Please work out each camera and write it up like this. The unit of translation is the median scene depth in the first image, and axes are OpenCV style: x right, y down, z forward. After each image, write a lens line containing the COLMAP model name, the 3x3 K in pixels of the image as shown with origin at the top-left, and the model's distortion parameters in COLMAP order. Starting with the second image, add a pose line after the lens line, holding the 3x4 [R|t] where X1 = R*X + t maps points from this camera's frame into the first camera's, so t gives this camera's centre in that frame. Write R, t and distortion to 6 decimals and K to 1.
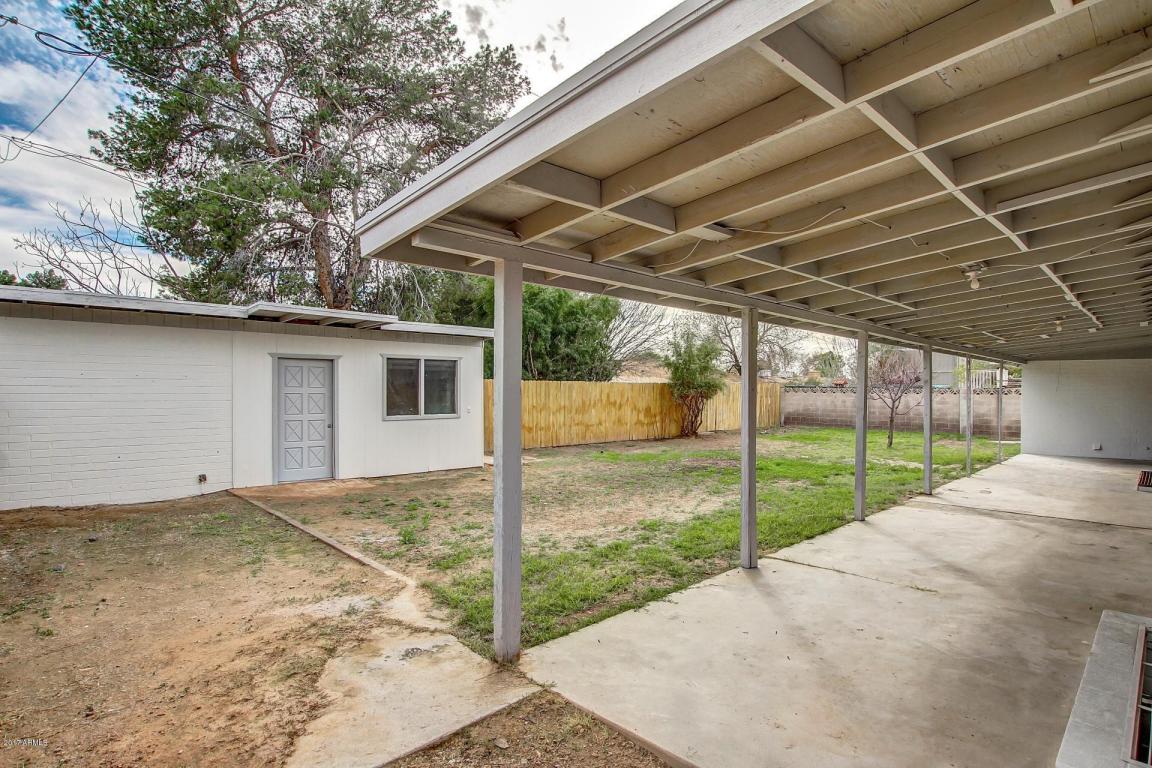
lens RADIAL K [[601.0, 0, 578.5], [0, 601.0, 388.7], [0, 0, 1]] dist [-0.017506, 0.000184]
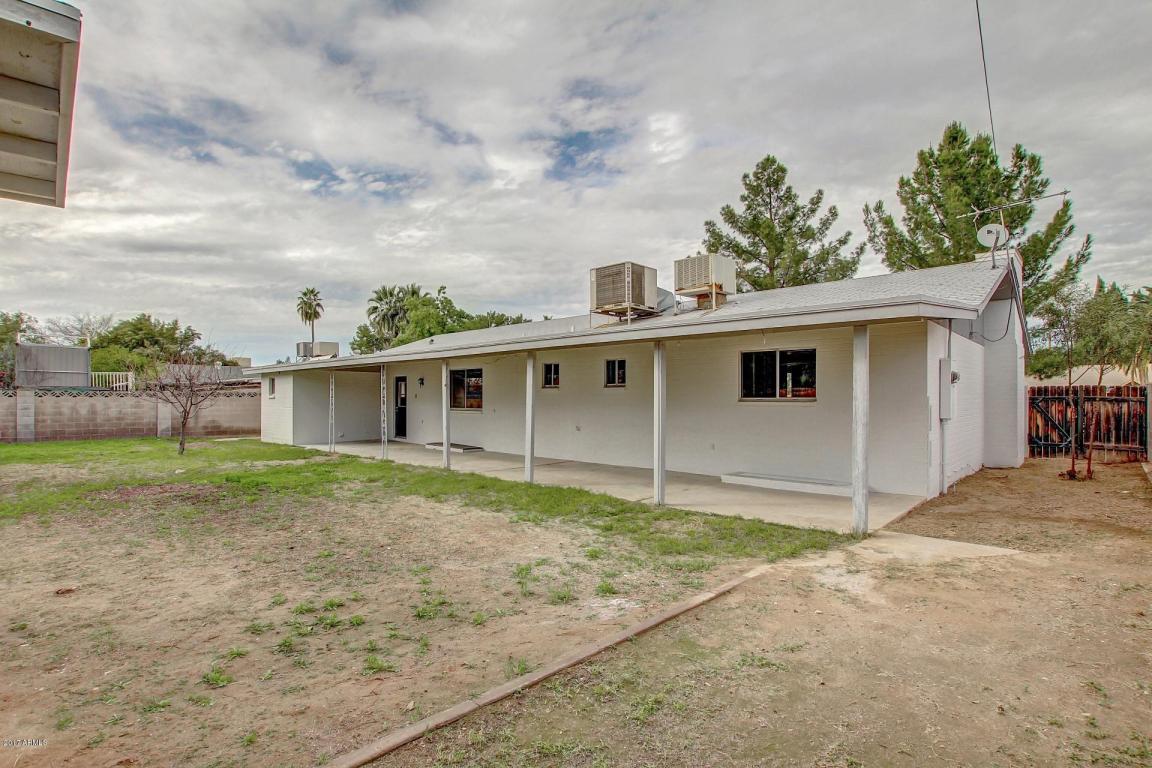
lens RADIAL K [[553.8, 0, 578.8], [0, 553.8, 388.8], [0, 0, 1]] dist [-0.022847, -0.000611]
pose [[-0.046497, 0.008083, 0.998886, -0.632141], [-0.002874, 0.999962, -0.008226, 0.000339], [-0.998914, -0.003253, -0.046472, 0.683721]]
